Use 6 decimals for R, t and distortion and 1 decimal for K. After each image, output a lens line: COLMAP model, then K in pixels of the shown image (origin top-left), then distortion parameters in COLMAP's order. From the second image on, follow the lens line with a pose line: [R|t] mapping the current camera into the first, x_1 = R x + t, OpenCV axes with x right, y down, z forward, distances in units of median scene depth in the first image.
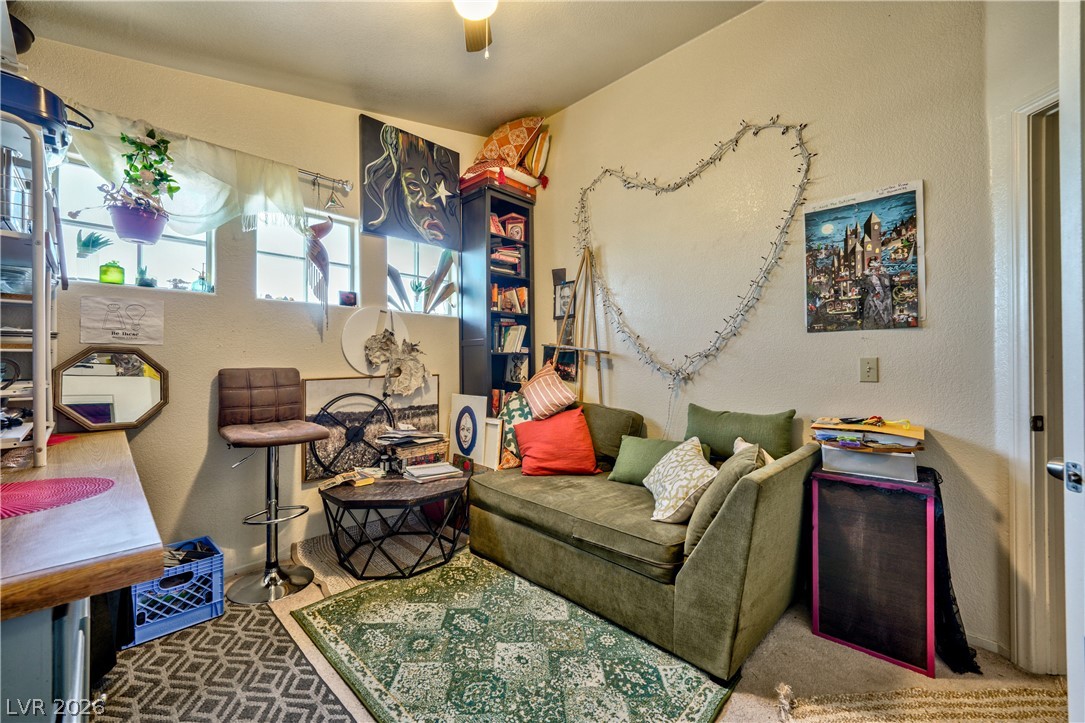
lens RADIAL K [[429.3, 0, 539.8], [0, 429.3, 359.2], [0, 0, 1]] dist [-0.016097, 0.006741]
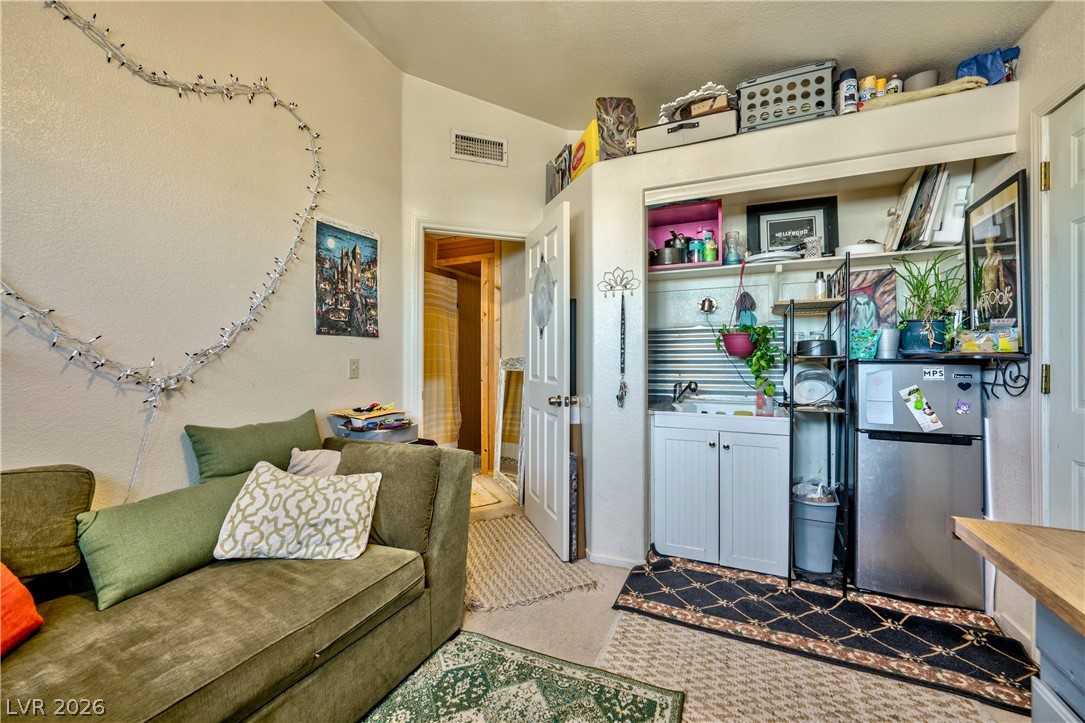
lens RADIAL K [[429.3, 0, 539.8], [0, 429.3, 359.2], [0, 0, 1]] dist [-0.016097, 0.006741]
pose [[-0.332688, 0.005288, 0.943022, -0.530778], [-0.001552, 0.999980, -0.006155, 0.003920], [-0.943036, -0.003511, -0.332673, 0.812281]]
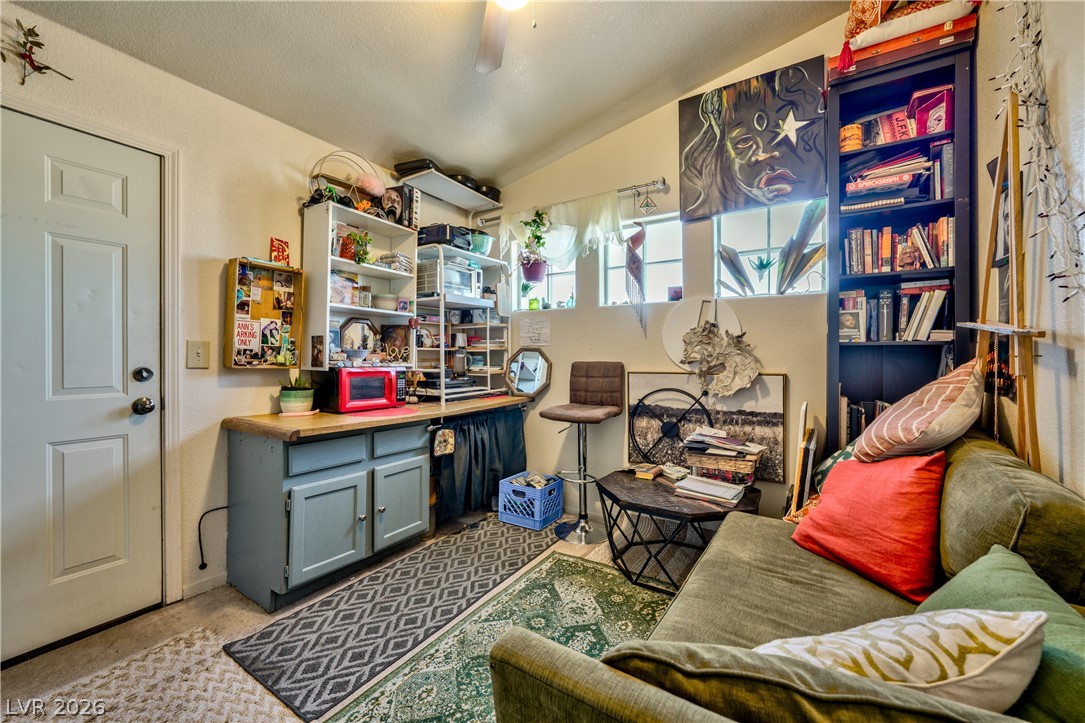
lens RADIAL K [[429.3, 0, 539.8], [0, 429.3, 359.2], [0, 0, 1]] dist [-0.016097, 0.006741]
pose [[0.198537, 0.004966, -0.980081, 0.594292], [0.002323, 0.999982, 0.005537, 0.006624], [0.980091, -0.003376, 0.198522, 0.623081]]
